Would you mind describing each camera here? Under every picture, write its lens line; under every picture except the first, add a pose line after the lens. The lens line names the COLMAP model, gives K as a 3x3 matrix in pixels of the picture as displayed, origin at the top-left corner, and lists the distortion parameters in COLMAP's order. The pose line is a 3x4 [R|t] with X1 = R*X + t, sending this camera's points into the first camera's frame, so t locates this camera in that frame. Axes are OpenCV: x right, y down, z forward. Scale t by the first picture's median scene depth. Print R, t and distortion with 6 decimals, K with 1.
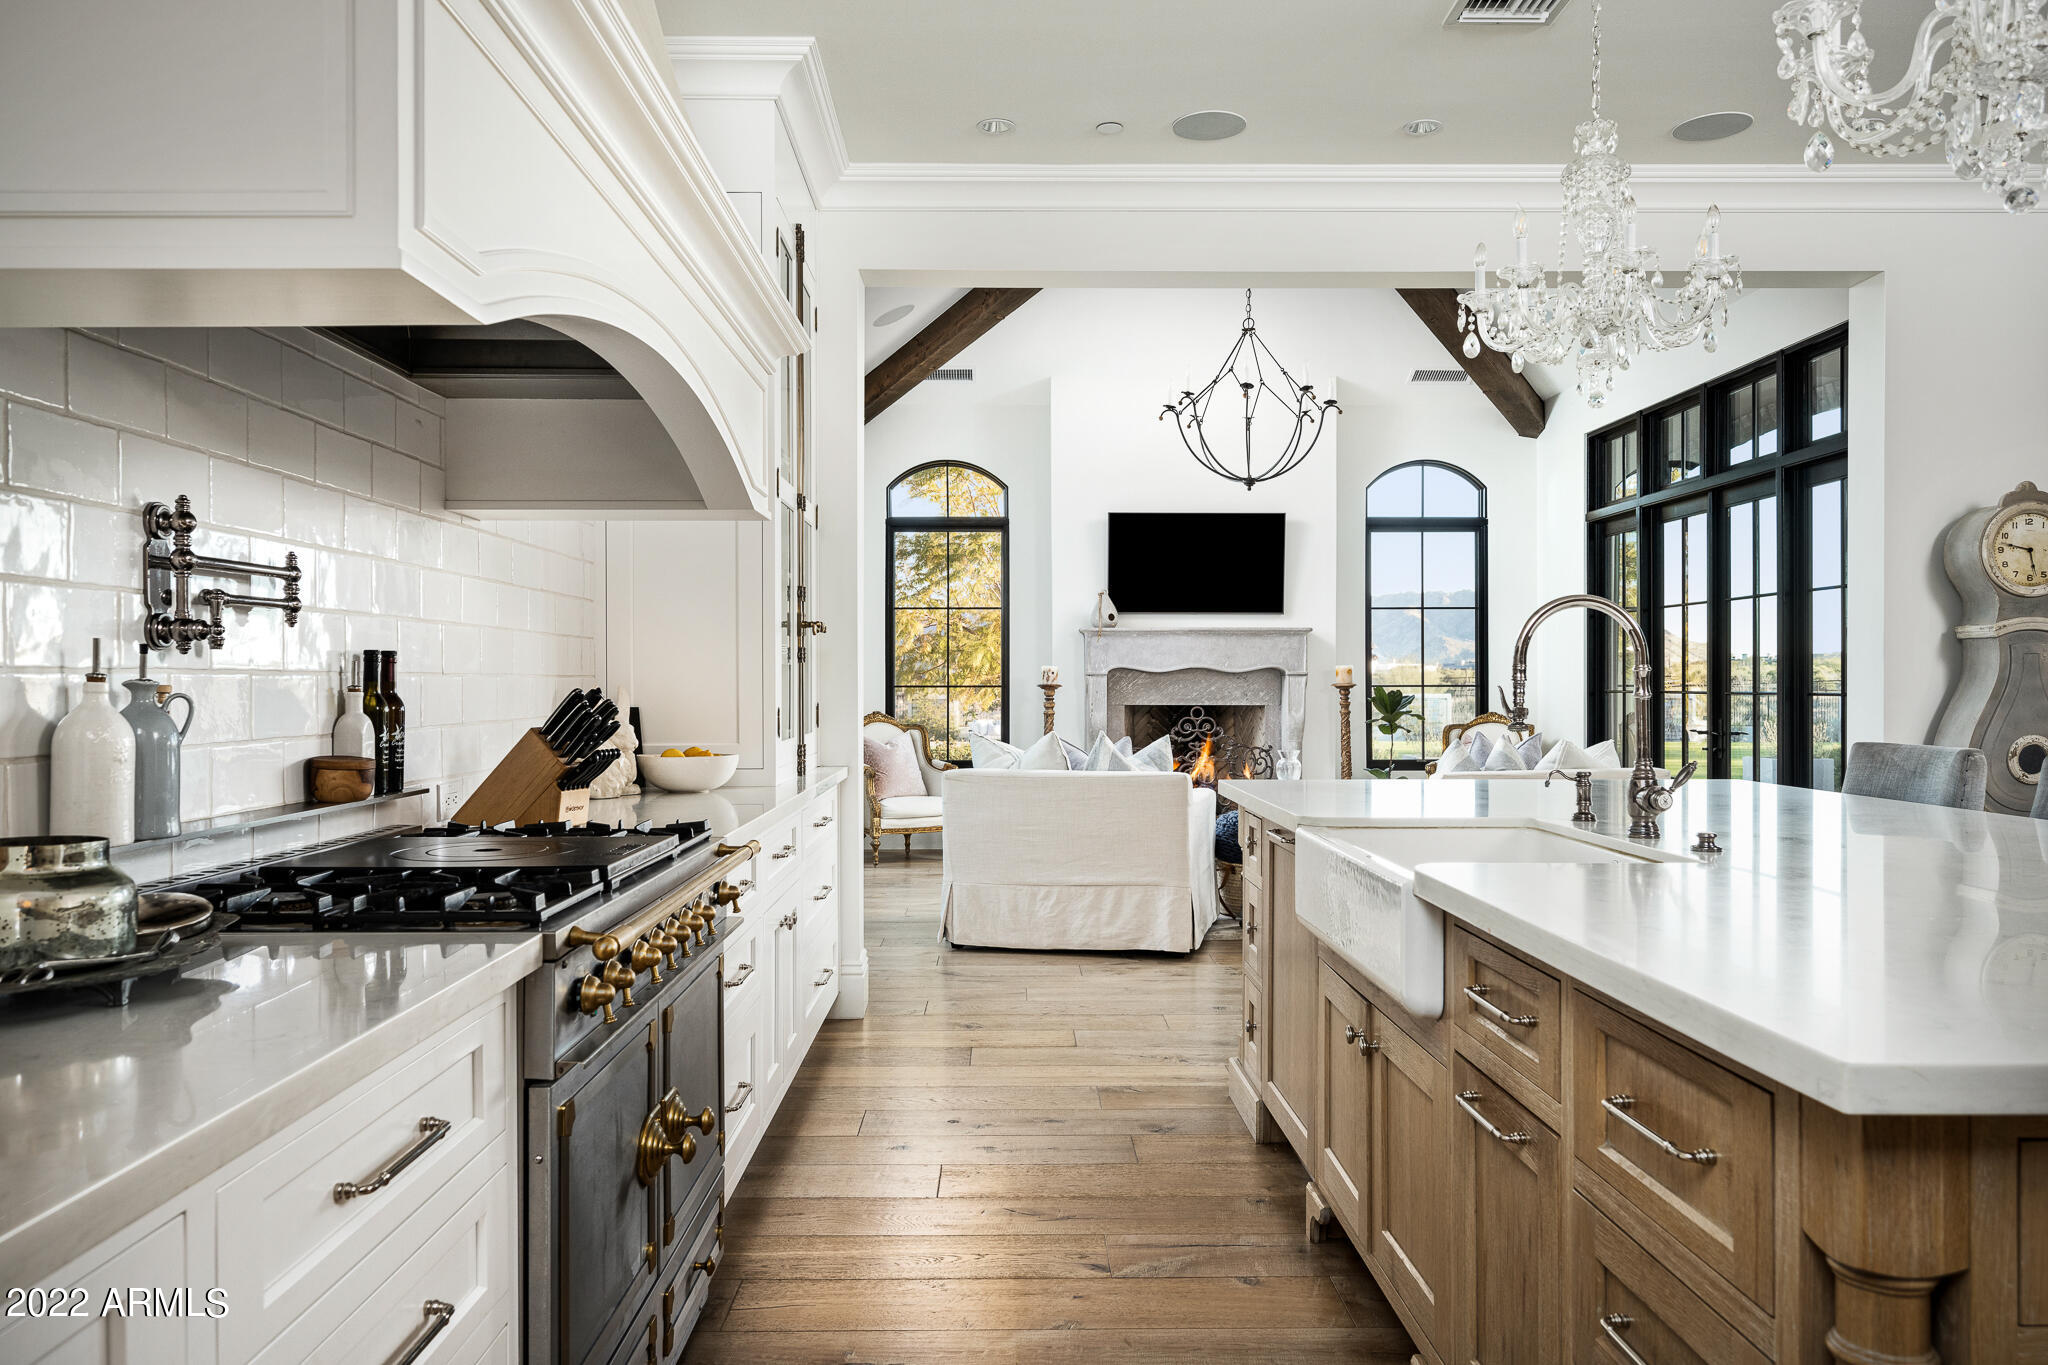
lens RADIAL K [[1439.2, 0, 1008.3], [0, 1439.2, 690.7], [0, 0, 1]] dist [-0.014882, -0.004335]
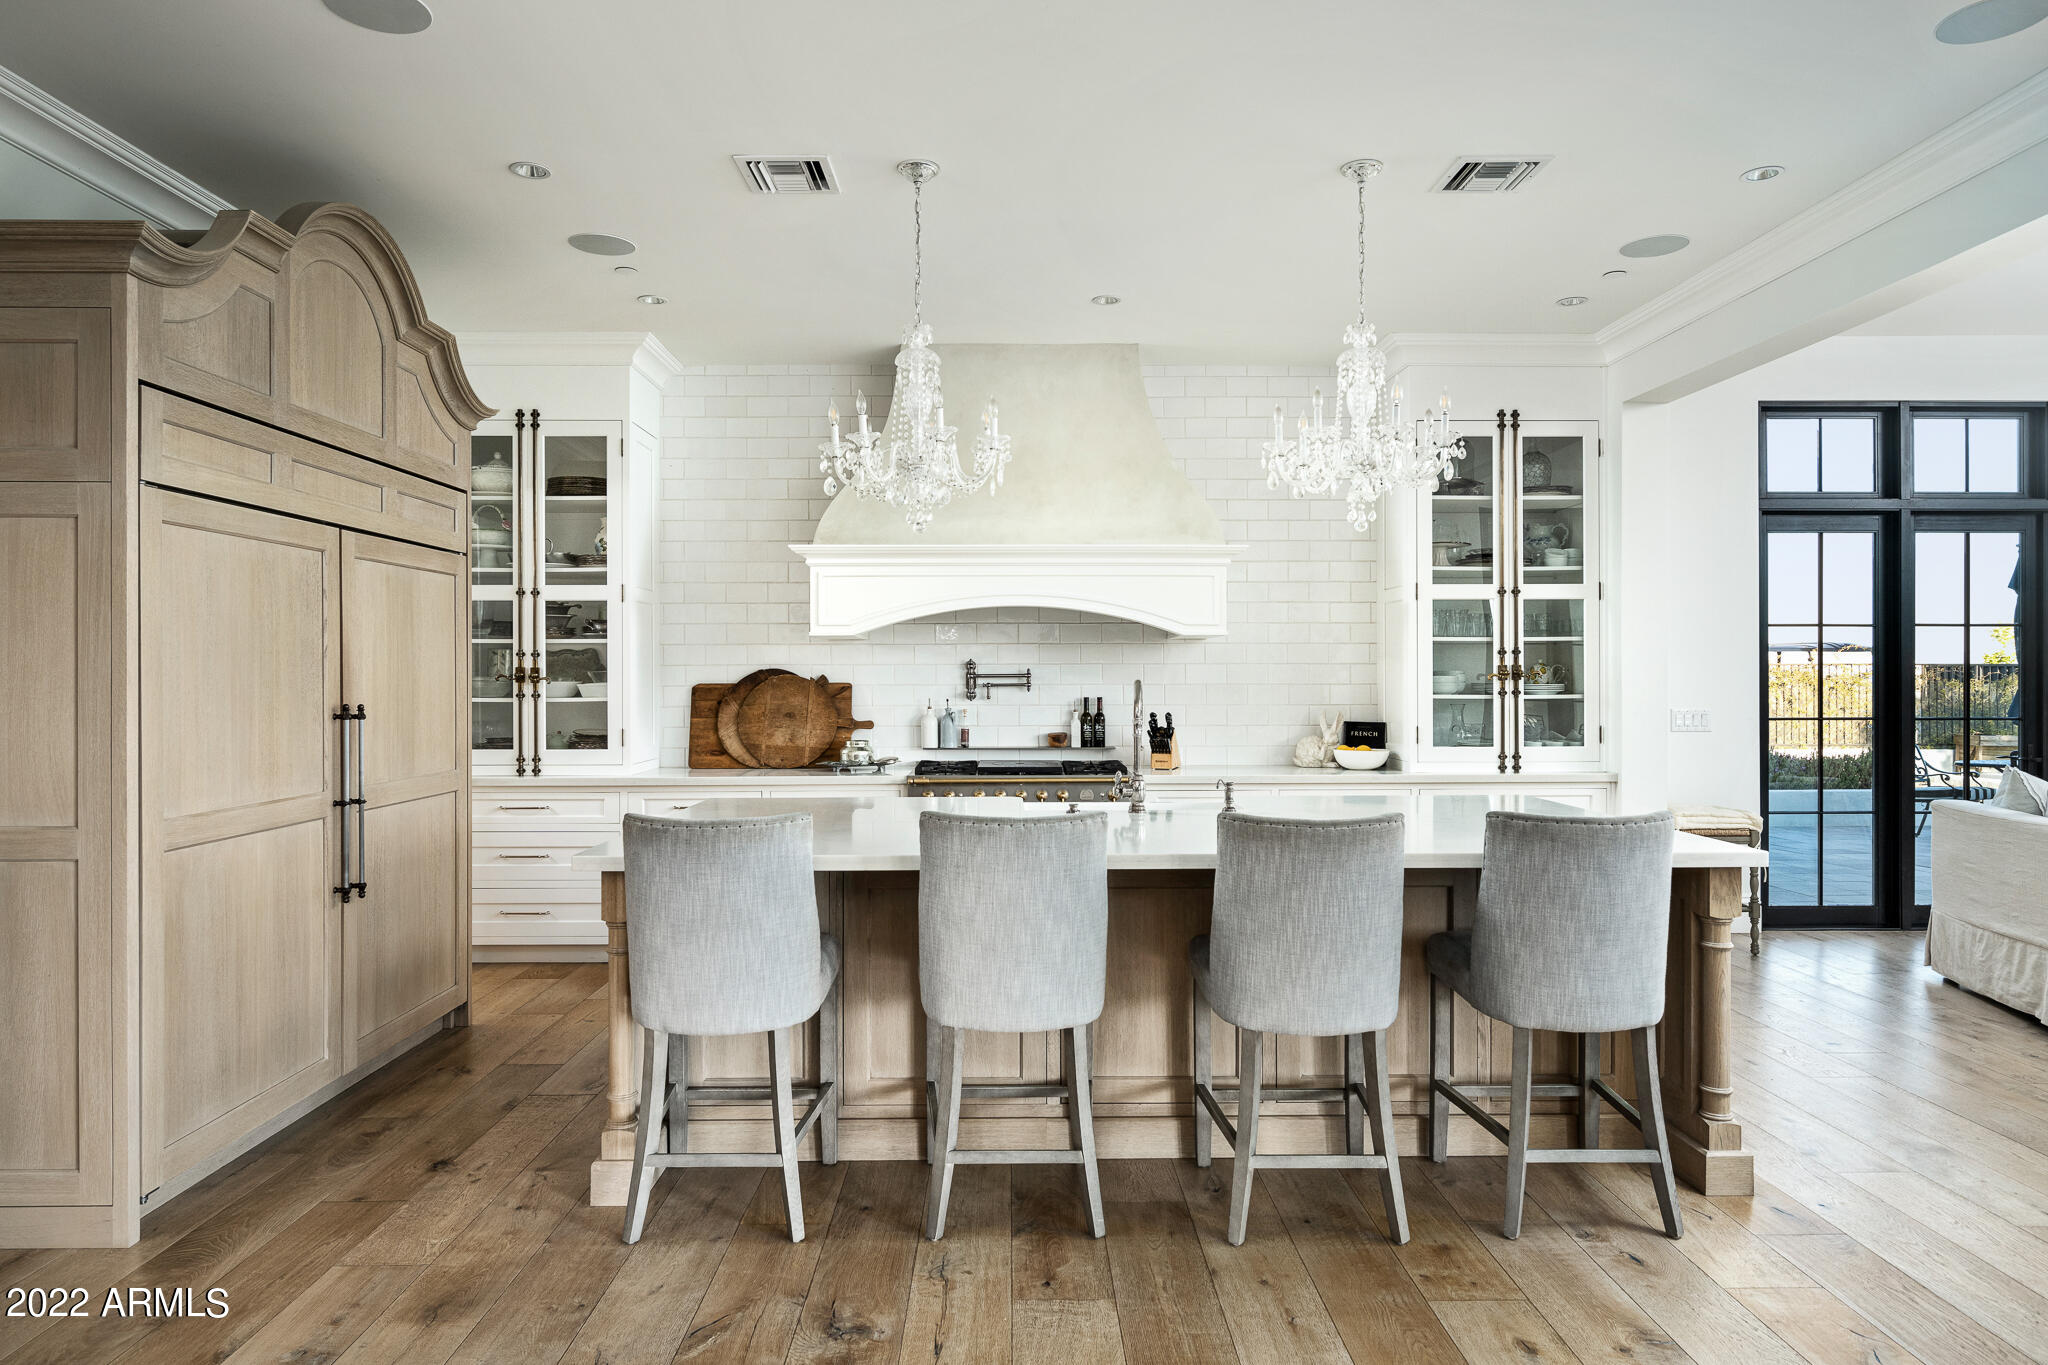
lens RADIAL K [[1230.2, 0, 1030.6], [0, 1230.2, 690.5], [0, 0, 1]] dist [0.003407, -0.001844]
pose [[0.007809, 0.008930, -0.999930, 0.556896], [-0.005350, 0.999946, 0.008889, -0.017414], [0.999955, 0.005280, 0.007856, 0.238804]]
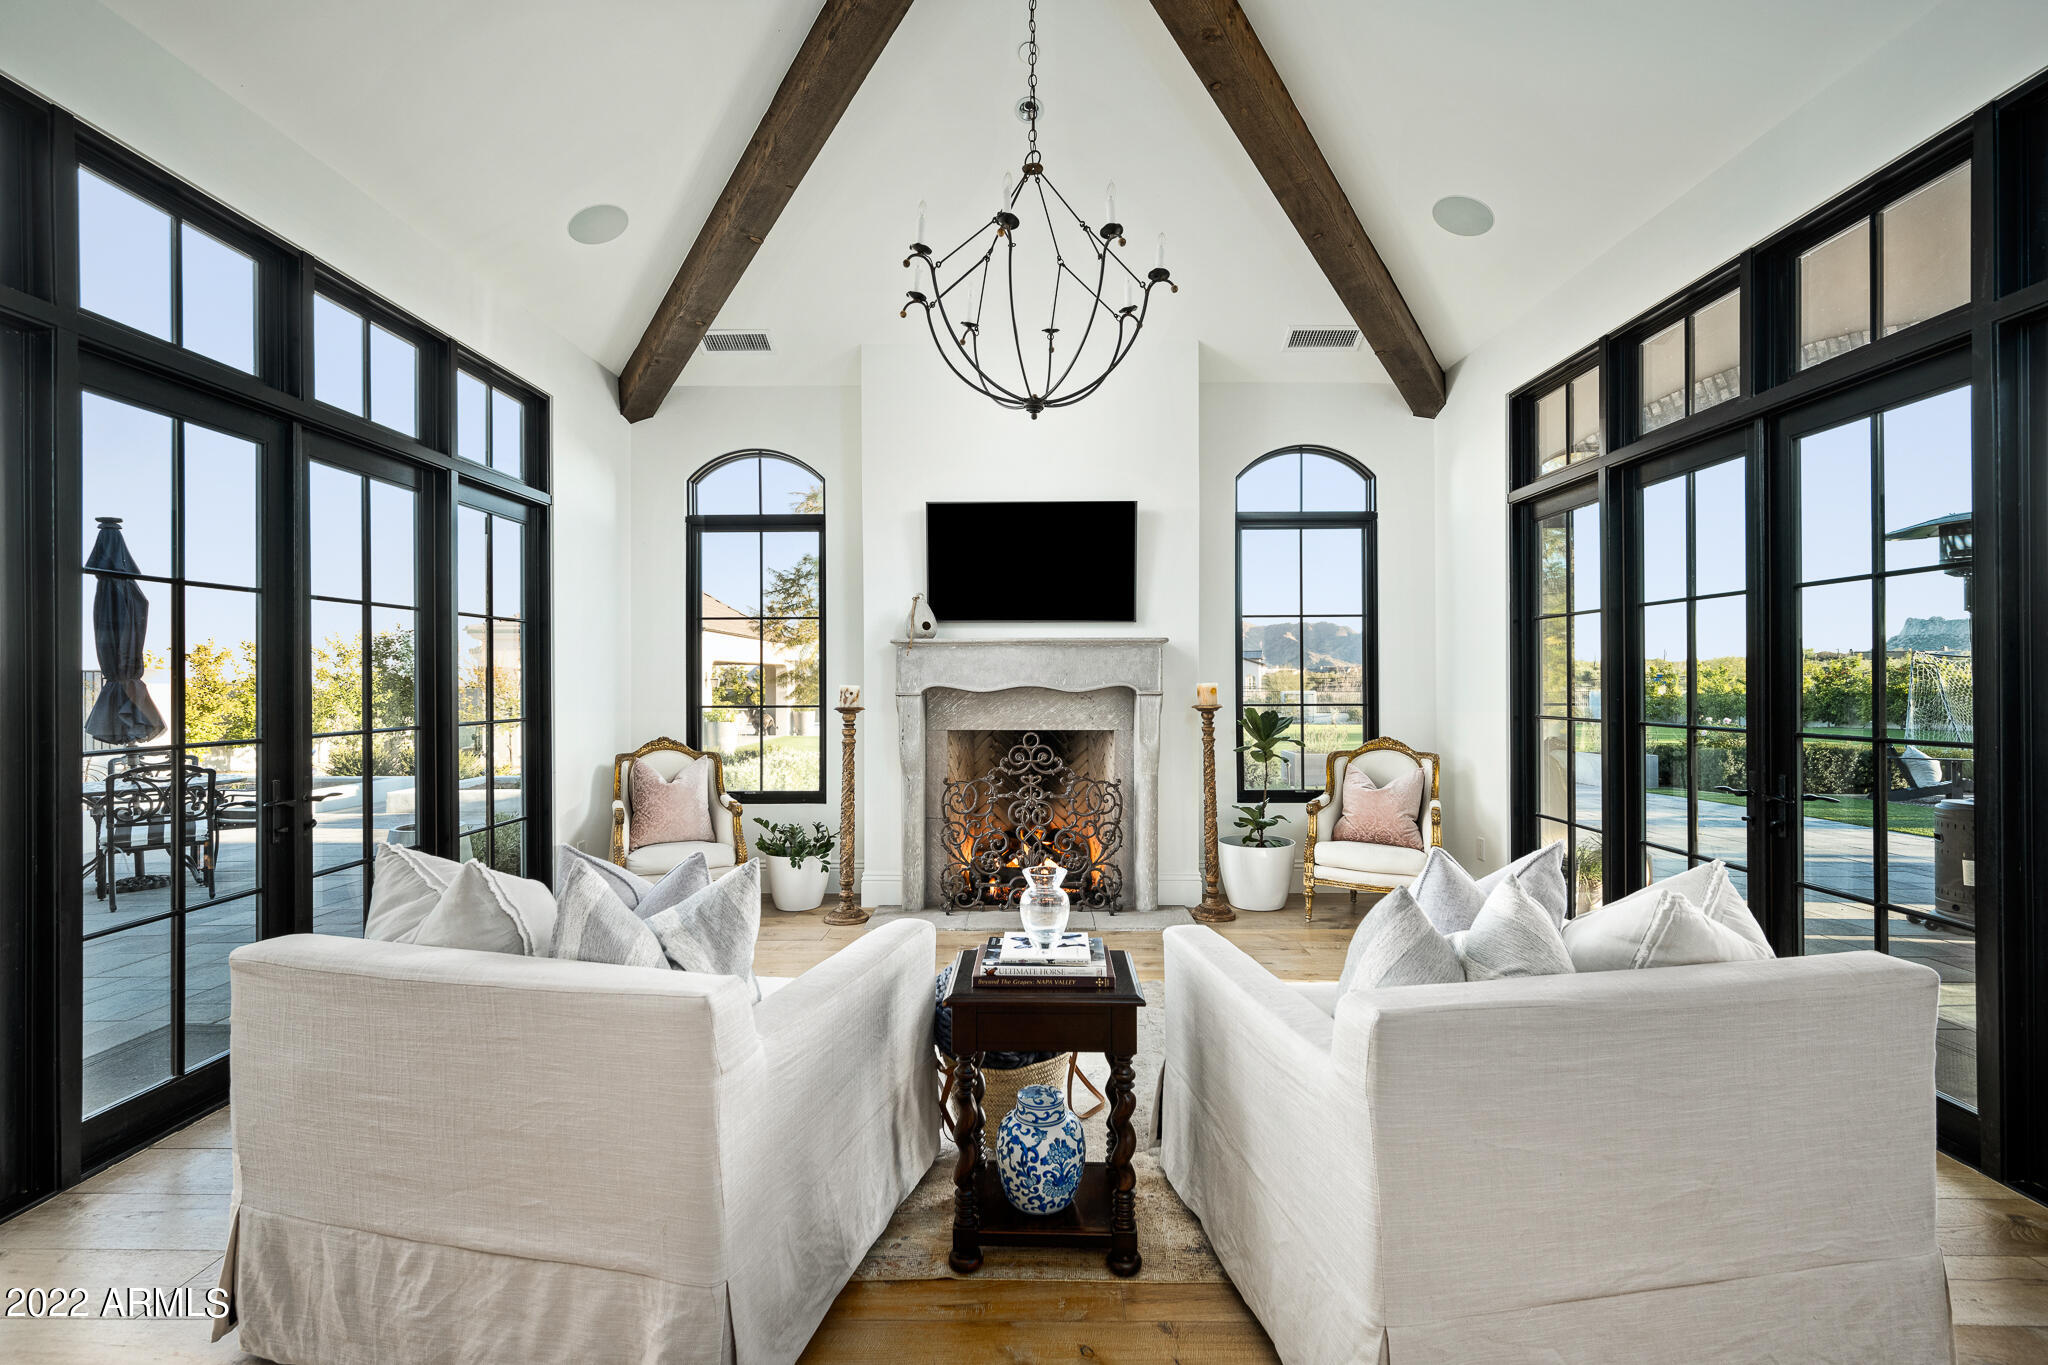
lens RADIAL K [[872.4, 0, 1032.2], [0, 872.4, 677.8], [0, 0, 1]] dist [0.002284, 0.000021]
pose [[0.999929, -0.001882, -0.011783, 0.138587], [0.001775, 0.999957, -0.009060, -0.016357], [0.011800, 0.009039, 0.999890, 0.495665]]
